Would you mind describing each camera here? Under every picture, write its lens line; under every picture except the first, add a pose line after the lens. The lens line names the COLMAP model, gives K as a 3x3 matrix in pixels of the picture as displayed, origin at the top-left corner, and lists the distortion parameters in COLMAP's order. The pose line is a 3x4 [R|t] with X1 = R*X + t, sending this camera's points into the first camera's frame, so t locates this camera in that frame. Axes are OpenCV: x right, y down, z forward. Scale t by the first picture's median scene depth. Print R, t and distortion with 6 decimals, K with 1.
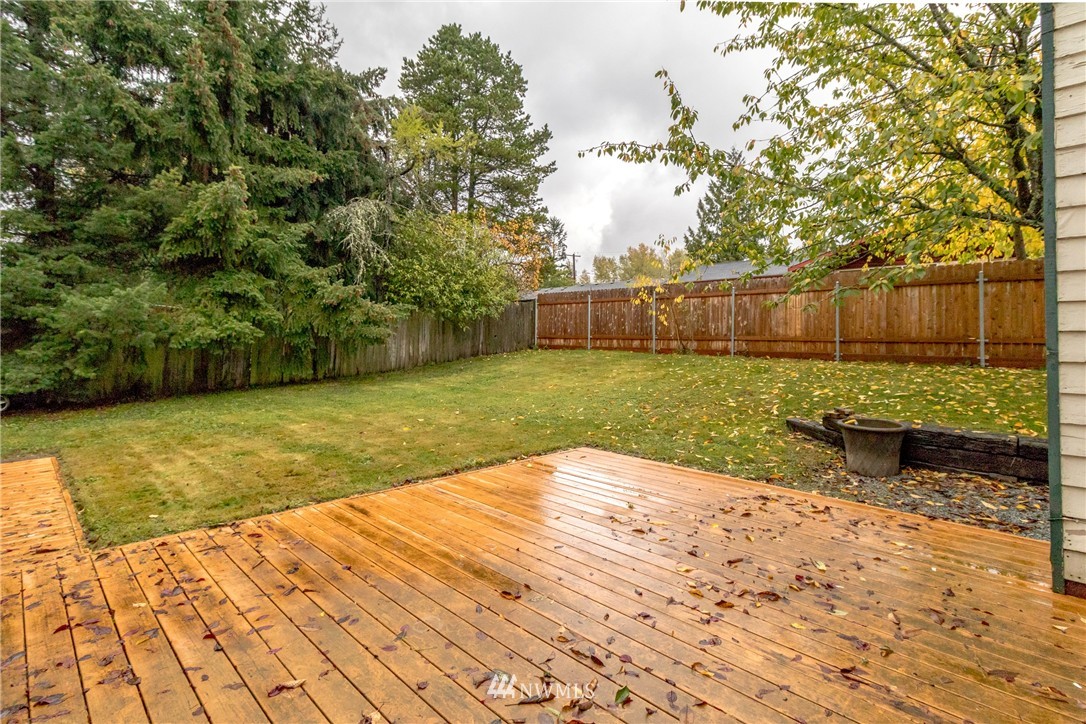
lens RADIAL K [[506.6, 0, 547.3], [0, 506.6, 332.3], [0, 0, 1]] dist [0.001169, 0.000260]
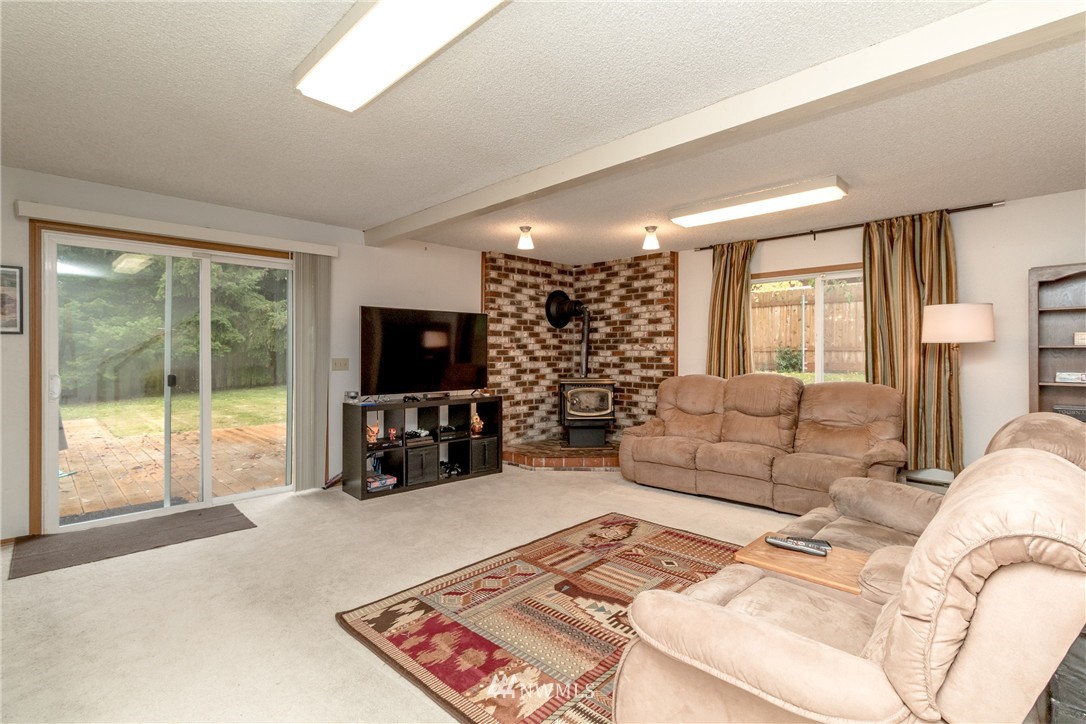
lens RADIAL K [[506.6, 0, 543.5], [0, 506.6, 358.4], [0, 0, 1]] dist [0.001169, 0.000260]
pose [[0.999766, -0.007873, -0.020142, 0.401778], [0.008309, 0.999731, 0.021657, 0.004170], [0.019966, -0.021819, 0.999563, -0.472064]]
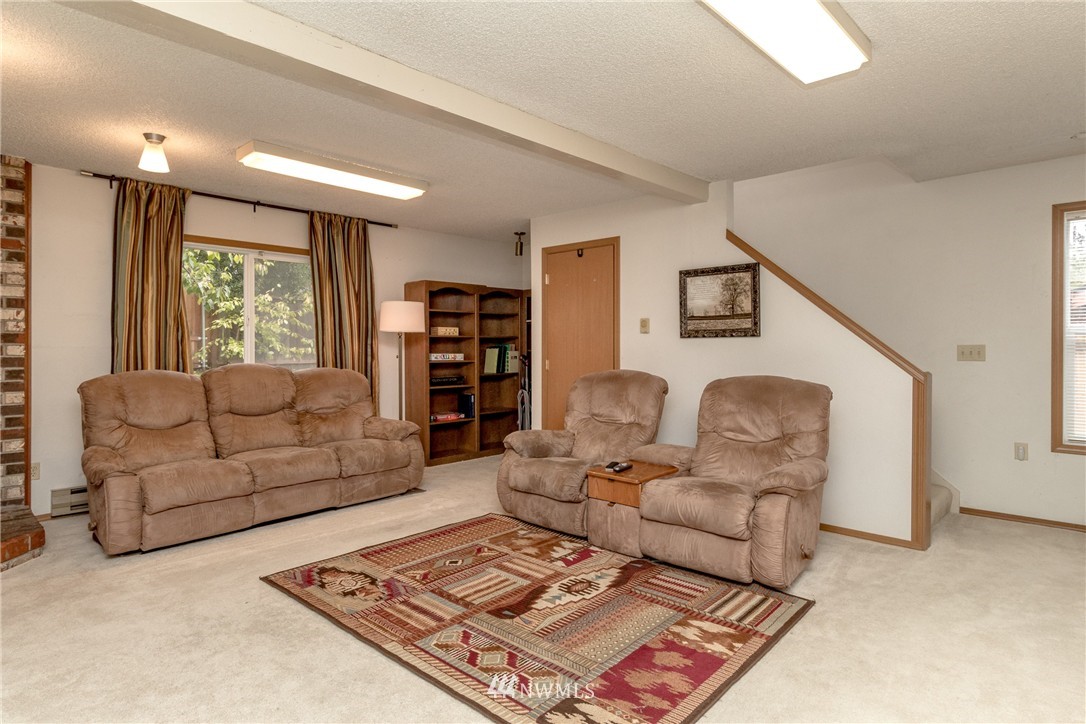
lens RADIAL K [[601.6, 0, 531.7], [0, 601.6, 341.7], [0, 0, 1]] dist [0.005968, 0.001085]
pose [[0.010685, -0.003646, 0.999936, -0.767049], [-0.012771, 0.999911, 0.003783, 0.026075], [-0.999861, -0.012811, 0.010638, 0.654453]]
